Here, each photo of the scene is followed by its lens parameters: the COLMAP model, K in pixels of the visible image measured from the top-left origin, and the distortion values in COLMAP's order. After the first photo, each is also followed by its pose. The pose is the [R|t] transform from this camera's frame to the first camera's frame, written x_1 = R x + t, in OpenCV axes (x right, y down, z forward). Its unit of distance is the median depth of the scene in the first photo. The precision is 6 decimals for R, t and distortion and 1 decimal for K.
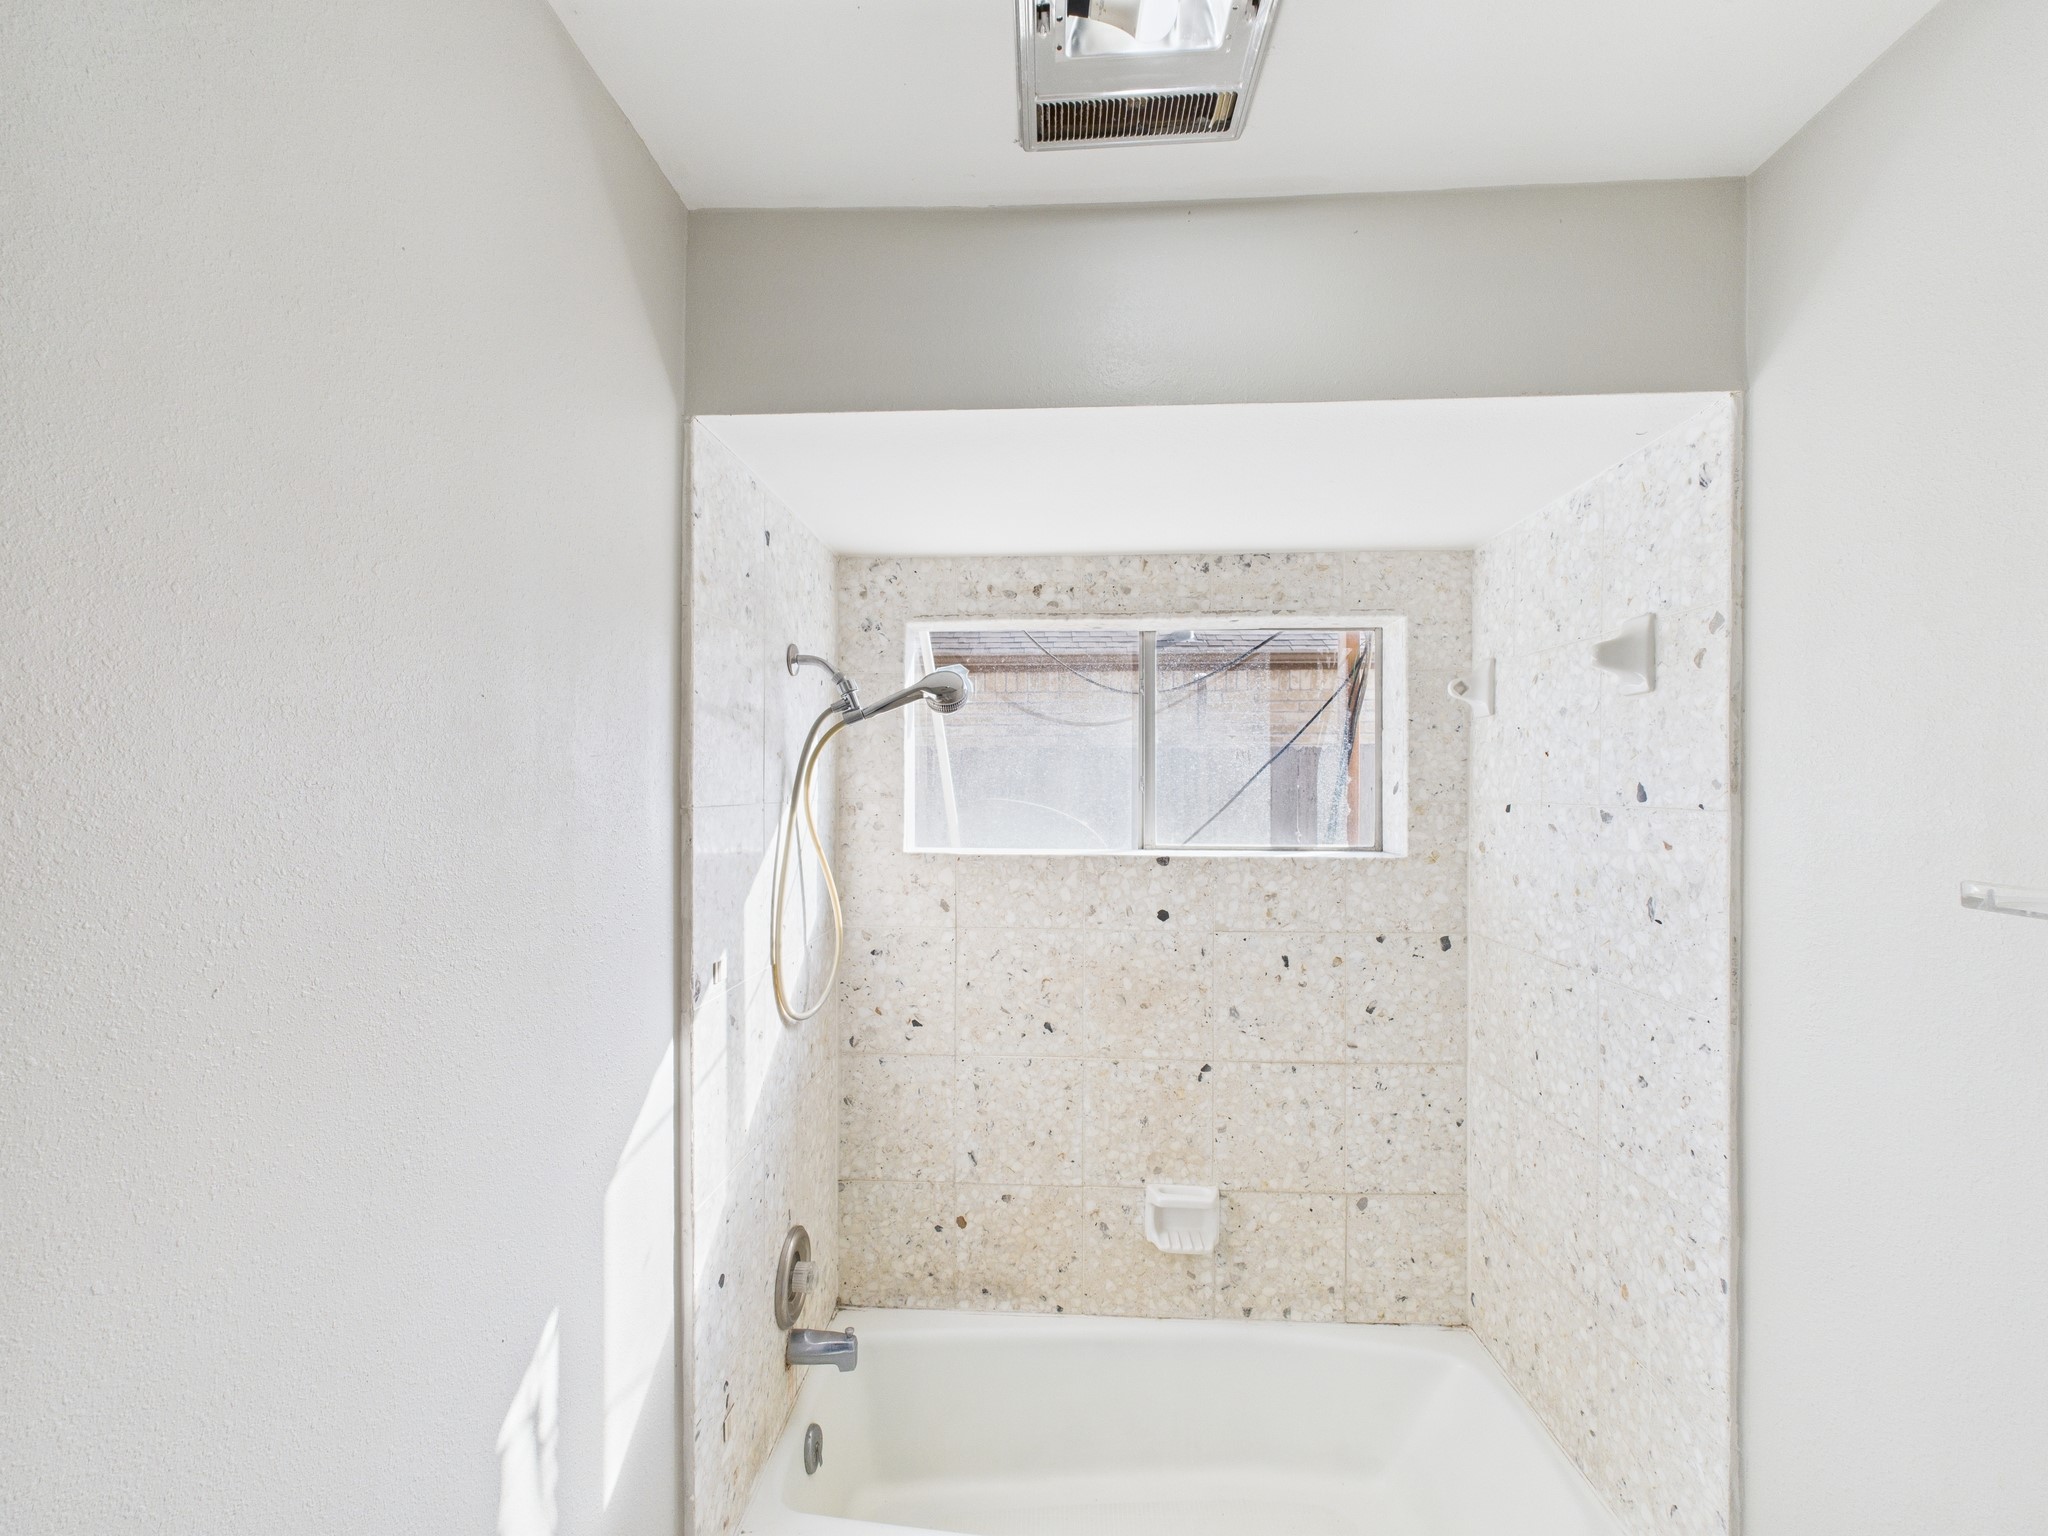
lens RADIAL K [[1076.2, 0, 1026.6], [0, 1076.2, 776.5], [0, 0, 1]] dist [0.000825, -0.000259]
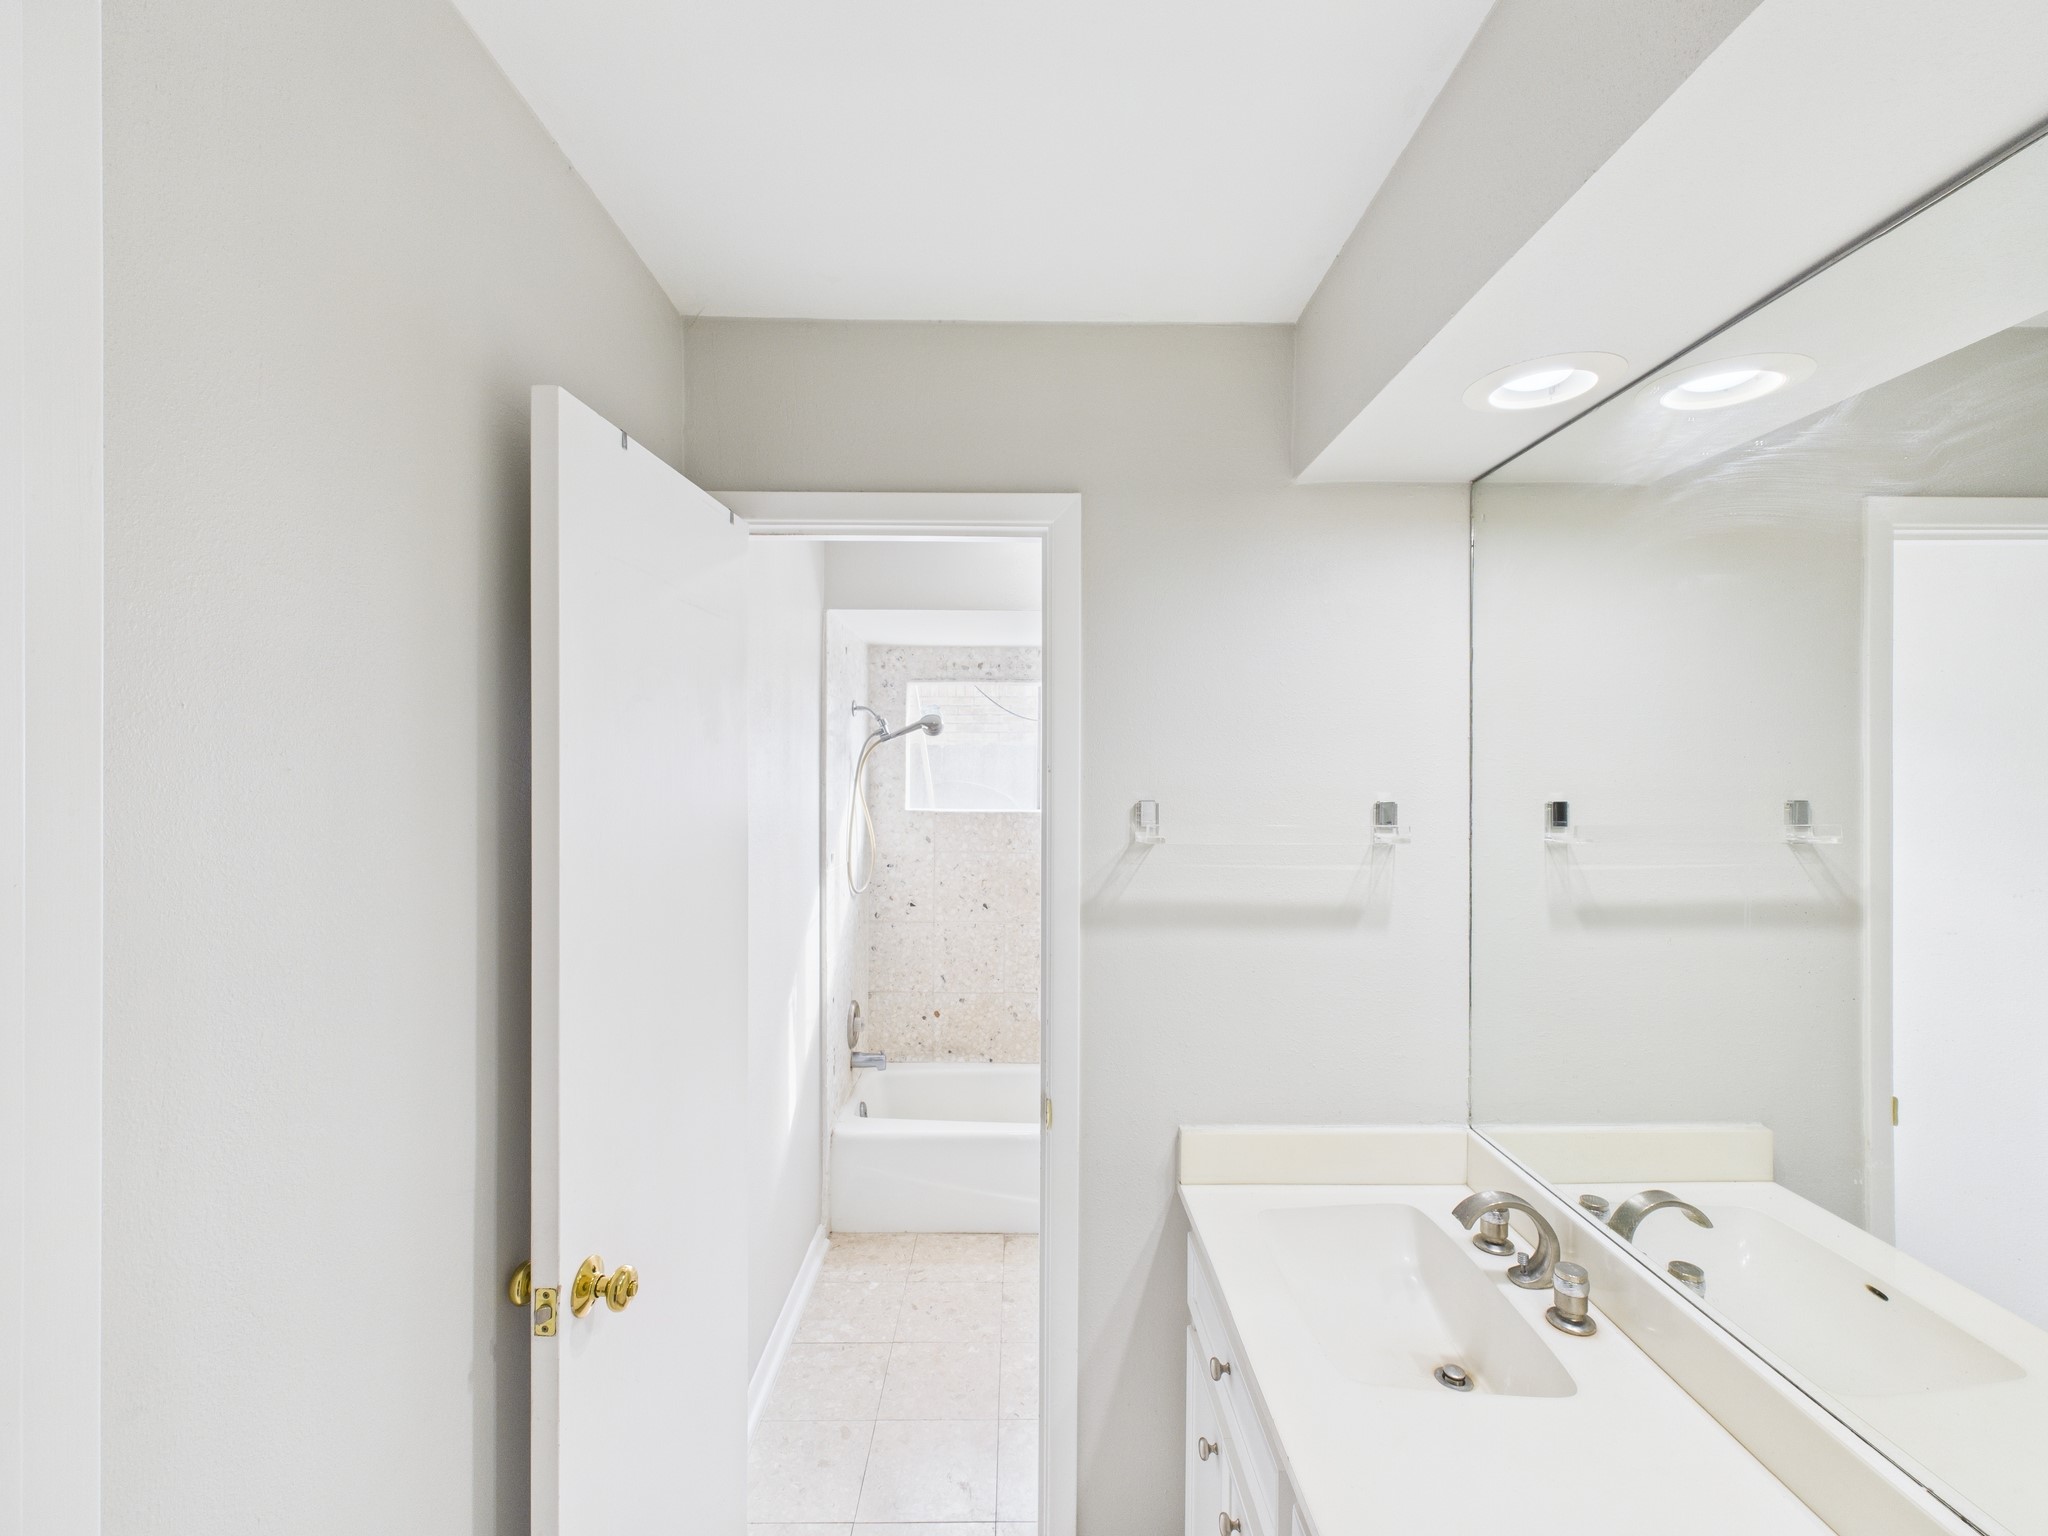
lens RADIAL K [[1076.2, 0, 1026.6], [0, 1076.2, 776.5], [0, 0, 1]] dist [0.000825, -0.000259]
pose [[0.998654, 0.003603, 0.051736, -0.004976], [-0.004312, 0.999898, 0.013611, -0.011390], [-0.051682, -0.013816, 0.998568, -0.815716]]
